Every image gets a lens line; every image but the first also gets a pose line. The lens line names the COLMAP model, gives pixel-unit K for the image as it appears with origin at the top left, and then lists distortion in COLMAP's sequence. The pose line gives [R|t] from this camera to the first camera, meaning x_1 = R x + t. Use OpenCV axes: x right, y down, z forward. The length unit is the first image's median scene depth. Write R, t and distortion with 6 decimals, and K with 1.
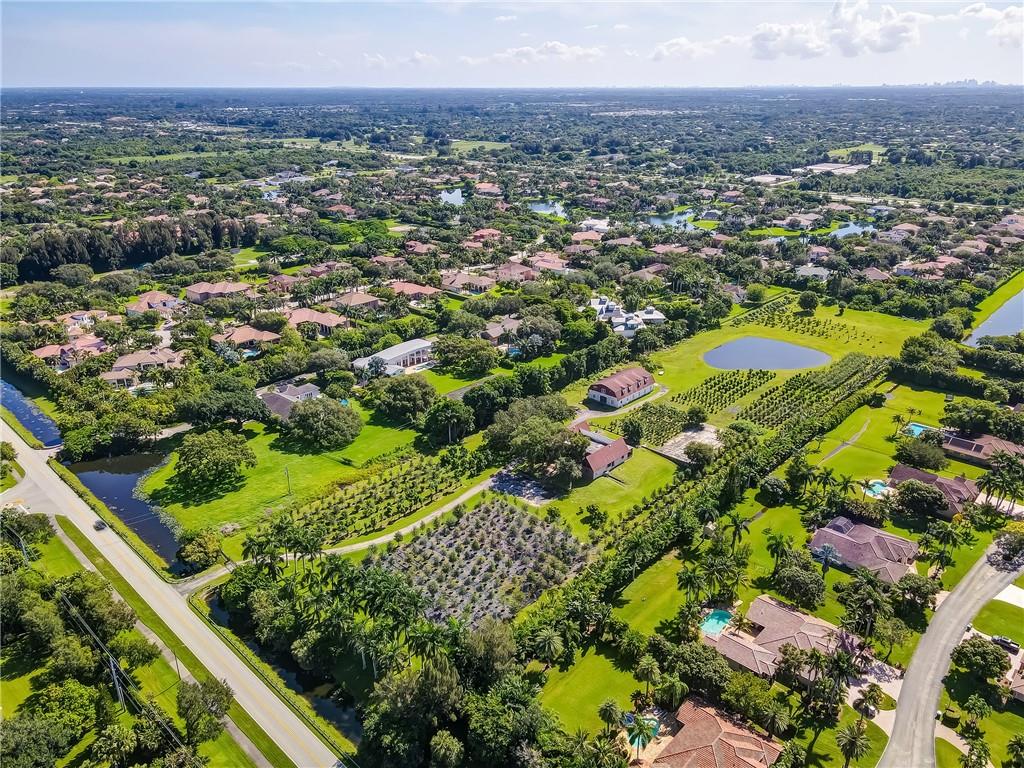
lens RADIAL K [[739.5, 0, 520.9], [0, 739.5, 387.2], [0, 0, 1]] dist [0.003164, 0.019845]
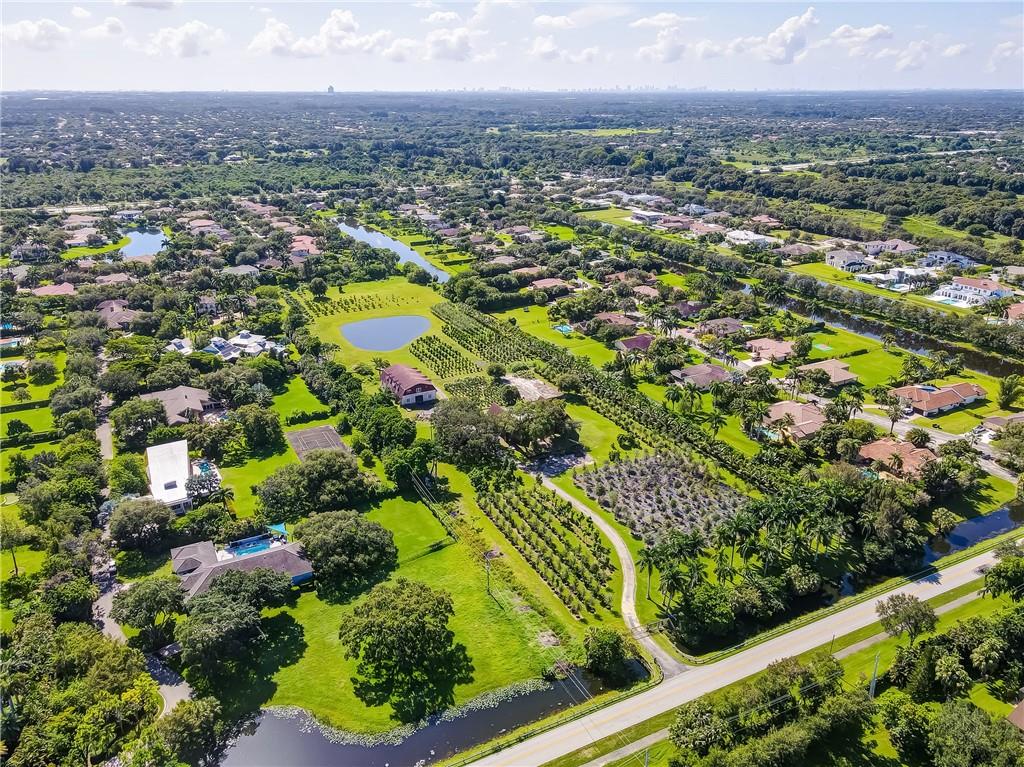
lens RADIAL K [[767.5, 0, 515.2], [0, 767.5, 381.9], [0, 0, 1]] dist [0.001241, 0.052252]
pose [[0.328259, -0.337192, 0.882354, -0.914606], [0.359029, 0.908548, 0.213634, -0.216966], [-0.873696, 0.246663, 0.419300, 0.553773]]
